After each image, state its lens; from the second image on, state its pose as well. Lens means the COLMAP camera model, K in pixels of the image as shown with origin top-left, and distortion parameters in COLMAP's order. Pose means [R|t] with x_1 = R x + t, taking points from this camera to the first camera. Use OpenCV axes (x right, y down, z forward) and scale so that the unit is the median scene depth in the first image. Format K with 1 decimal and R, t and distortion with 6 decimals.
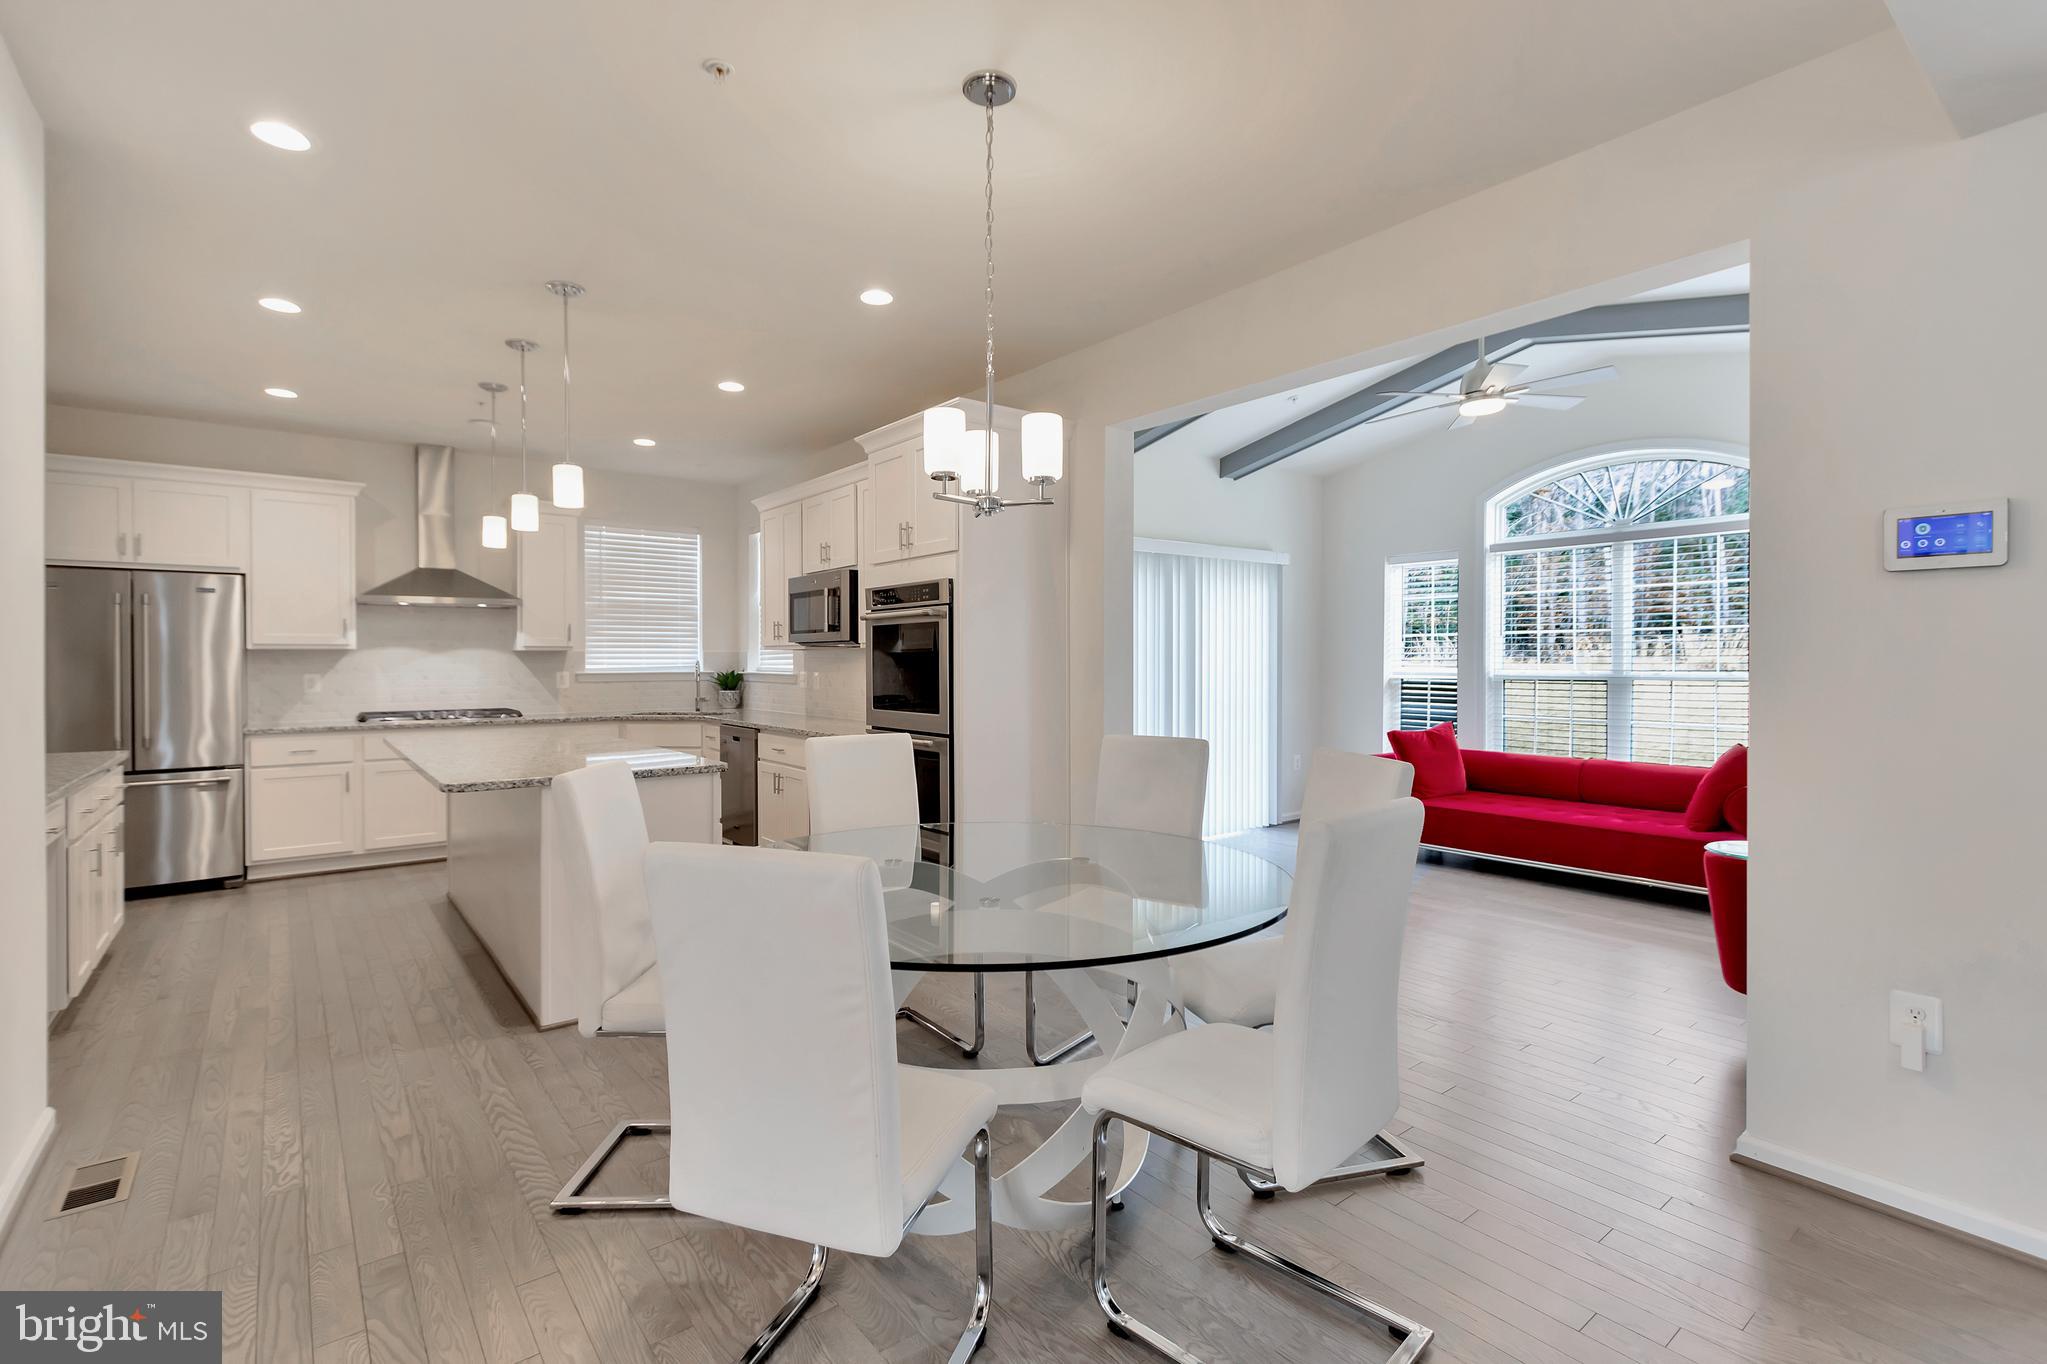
lens RADIAL K [[948.1, 0, 1023.9], [0, 948.1, 667.5], [0, 0, 1]] dist [-0.000949, -0.000086]
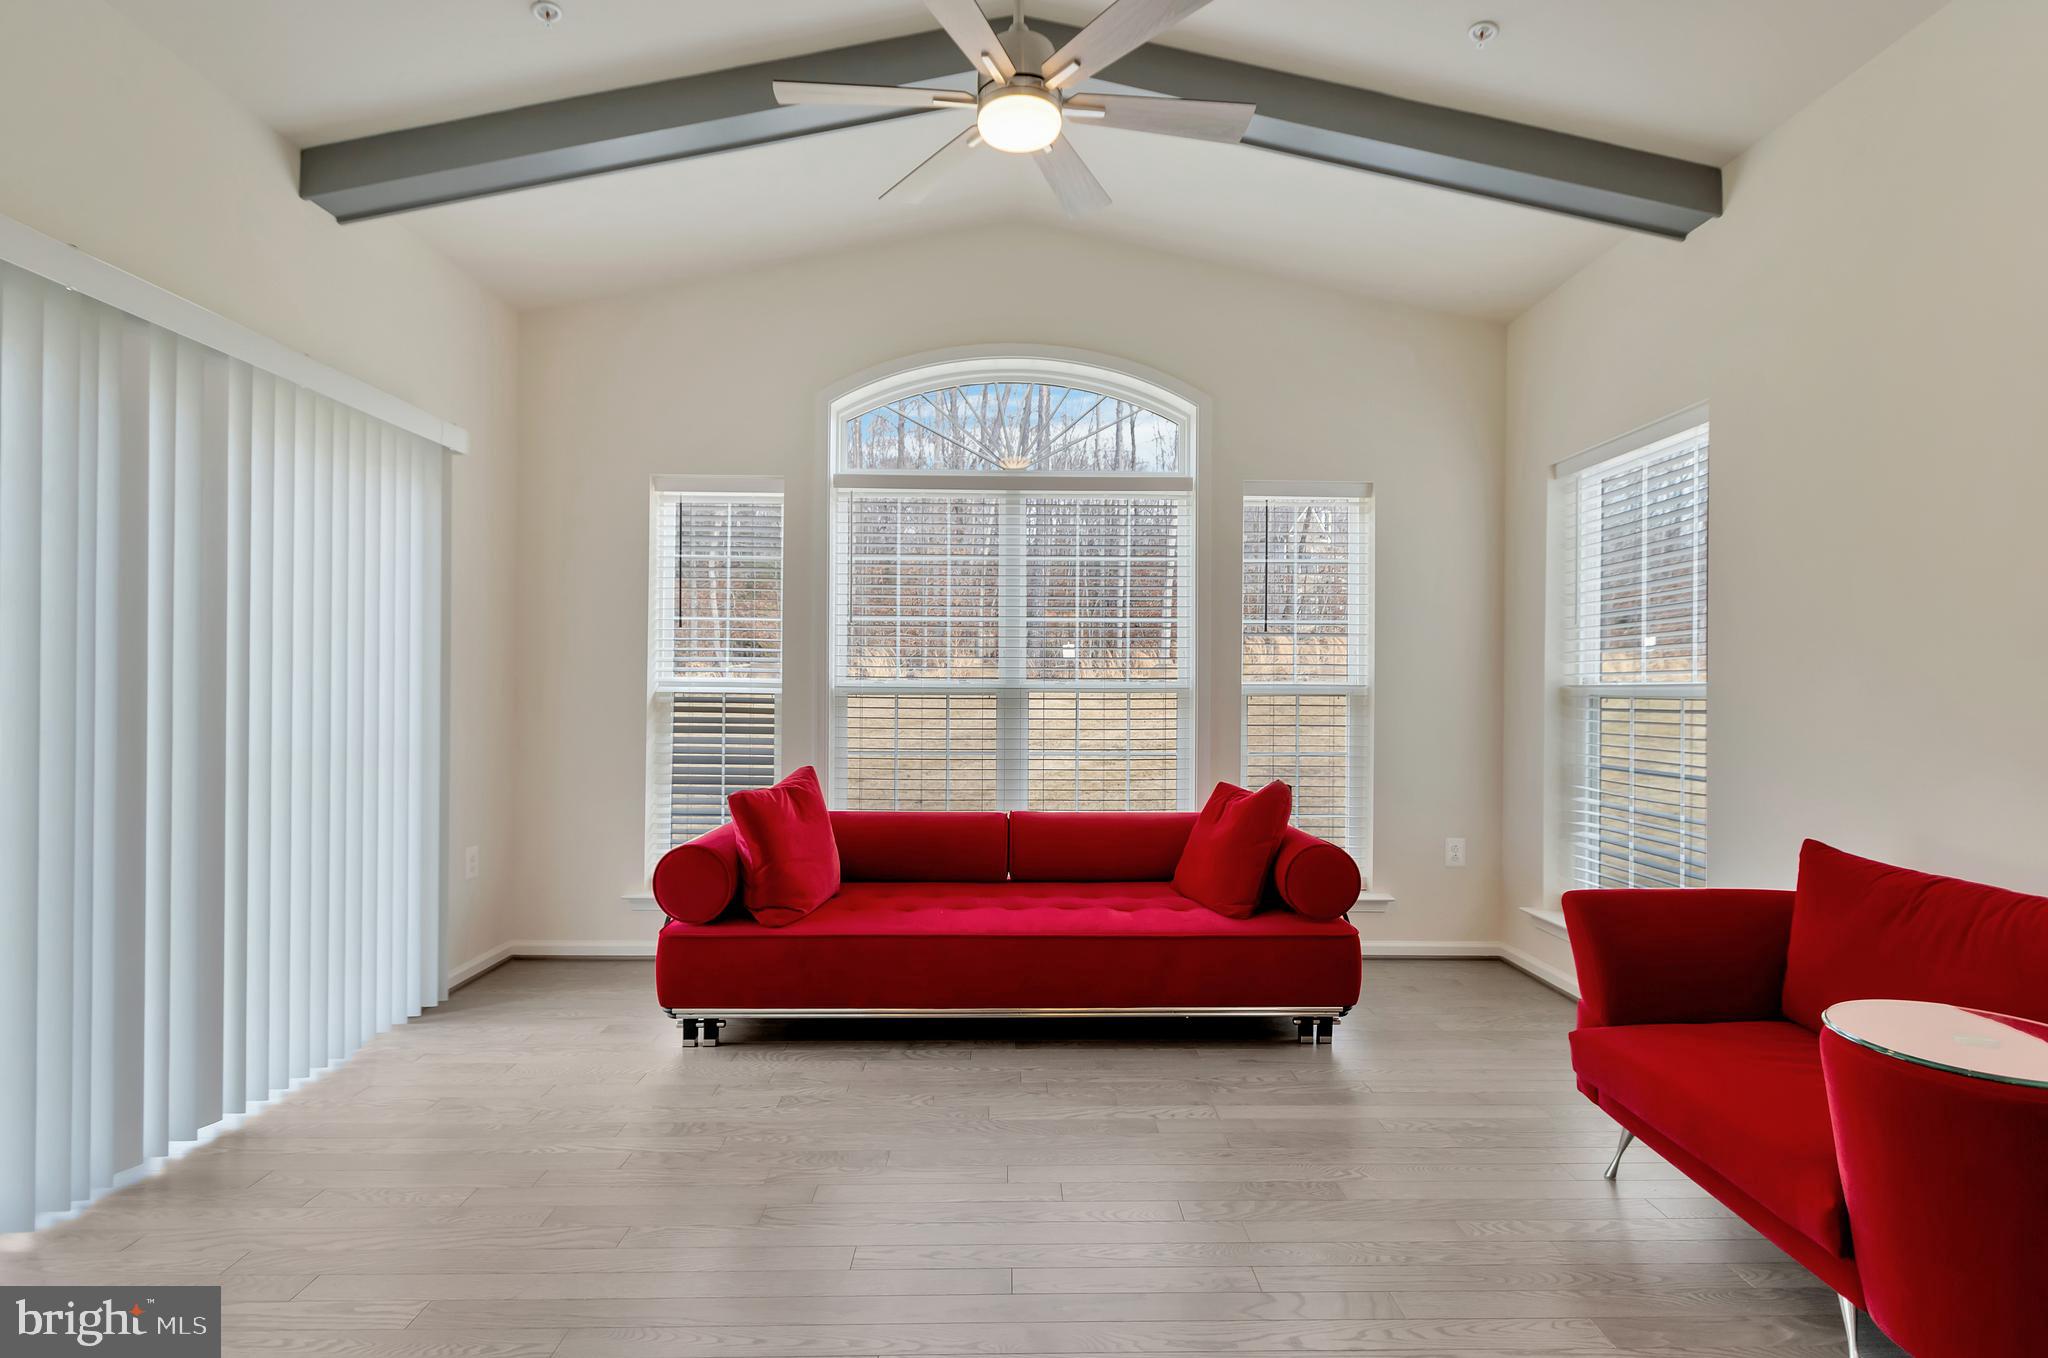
lens RADIAL K [[948.5, 0, 1026.1], [0, 948.5, 700.1], [0, 0, 1]] dist [-0.000949, -0.000086]
pose [[0.592916, 0.005171, 0.805247, 0.062063], [0.001419, 0.999971, -0.007467, 0.020392], [-0.805263, 0.005570, 0.592892, 0.486131]]
